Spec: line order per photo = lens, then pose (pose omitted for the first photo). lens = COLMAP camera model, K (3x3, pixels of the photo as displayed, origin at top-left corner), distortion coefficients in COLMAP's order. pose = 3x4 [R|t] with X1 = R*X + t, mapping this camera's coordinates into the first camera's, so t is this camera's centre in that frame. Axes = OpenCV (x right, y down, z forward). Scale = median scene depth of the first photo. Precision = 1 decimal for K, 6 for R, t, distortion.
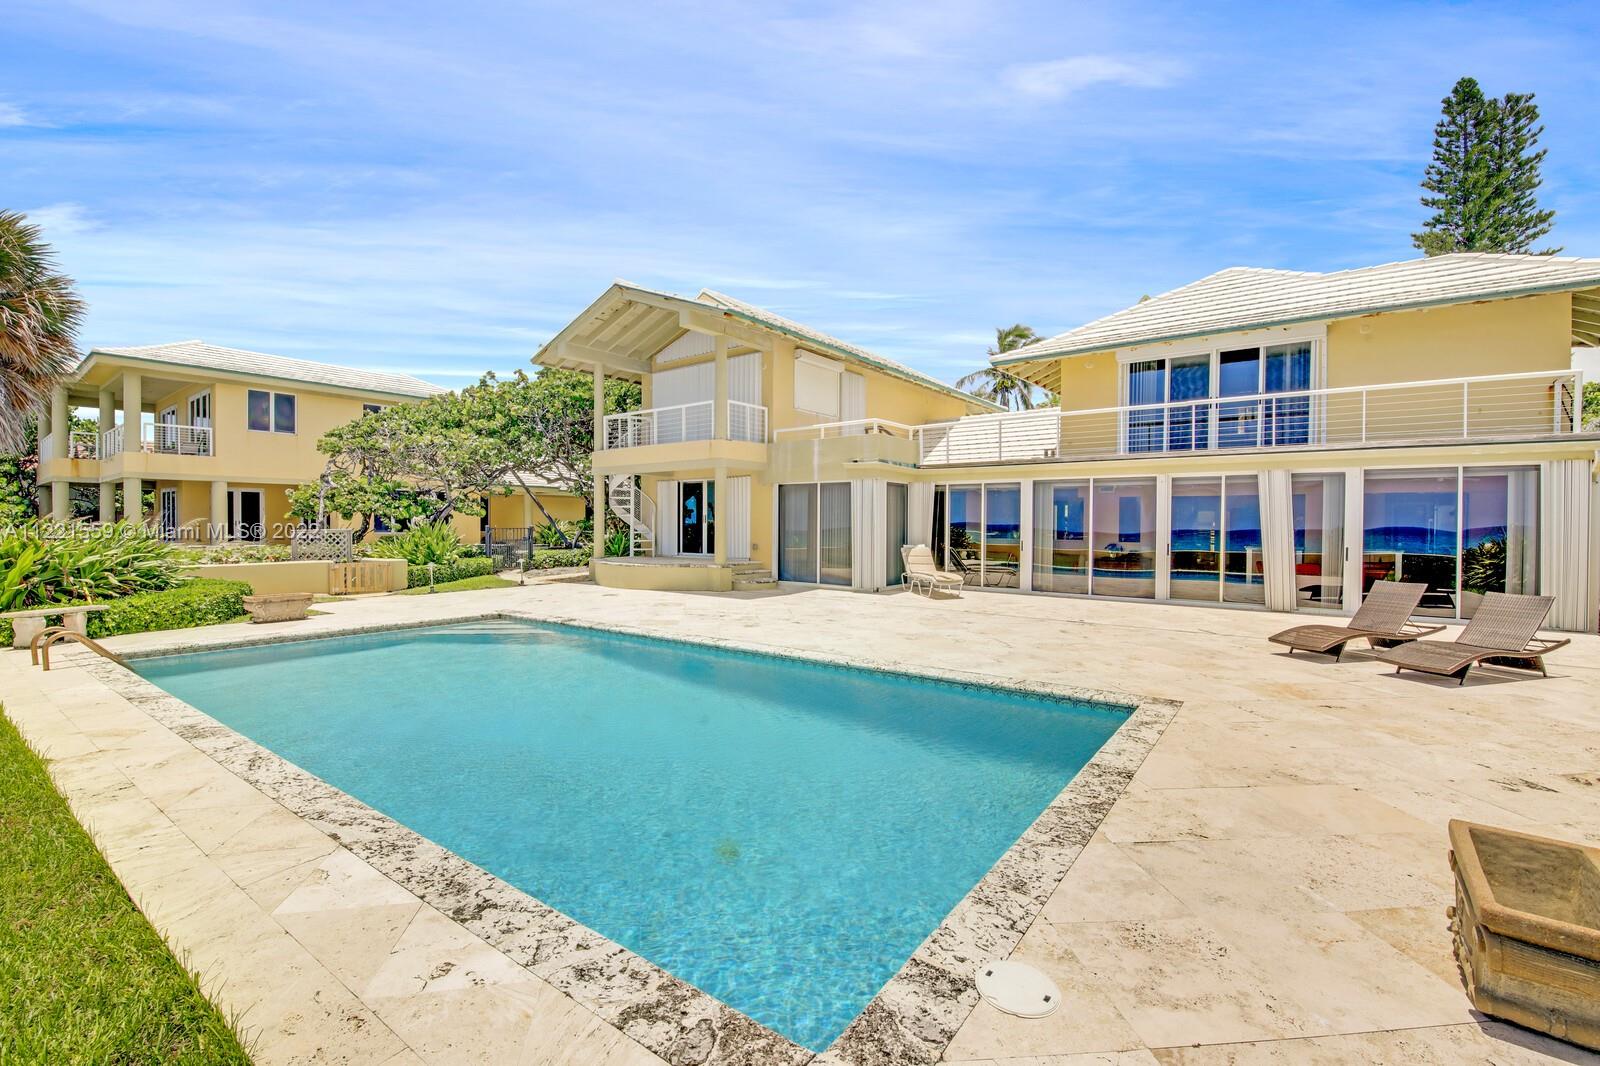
lens RADIAL K [[698.8, 0, 800.0], [0, 698.8, 533.0], [0, 0, 1]] dist [-0.028215, -0.000606]
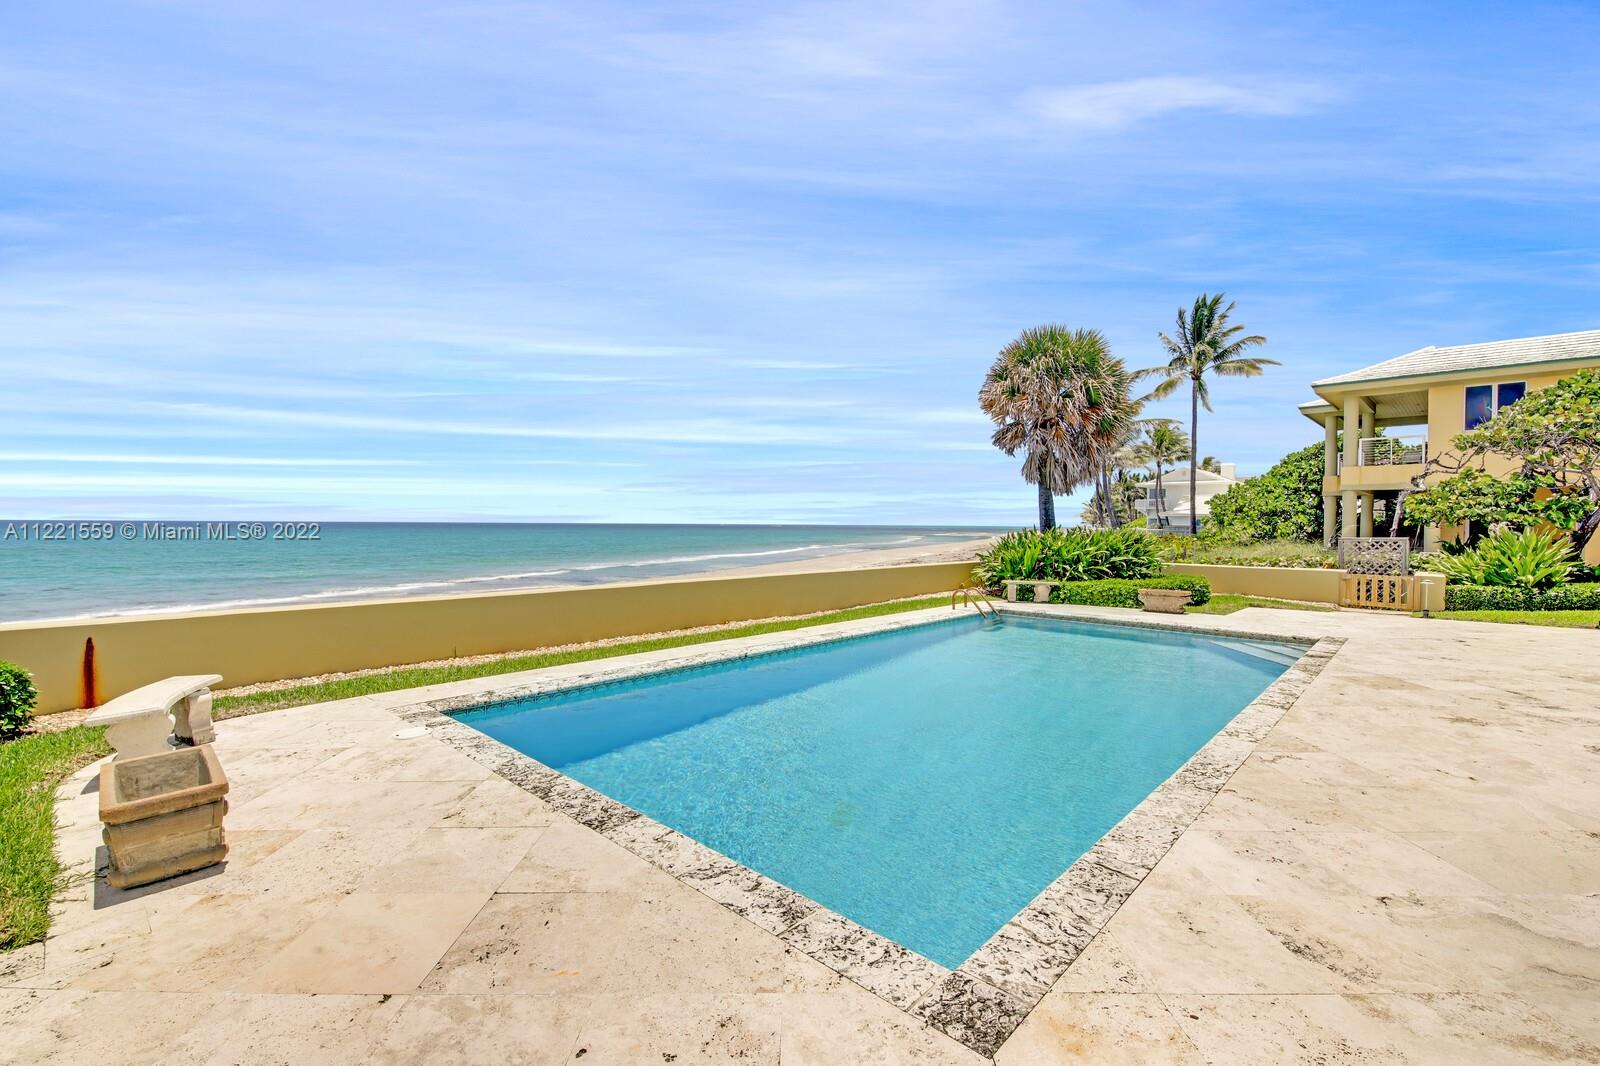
lens RADIAL K [[698.8, 0, 800.0], [0, 698.8, 533.0], [0, 0, 1]] dist [-0.028215, -0.000606]
pose [[-0.118440, 0.009059, -0.992920, 1.449936], [-0.022872, 0.999668, 0.011849, -0.022706], [0.992698, 0.024114, -0.118193, 1.522048]]
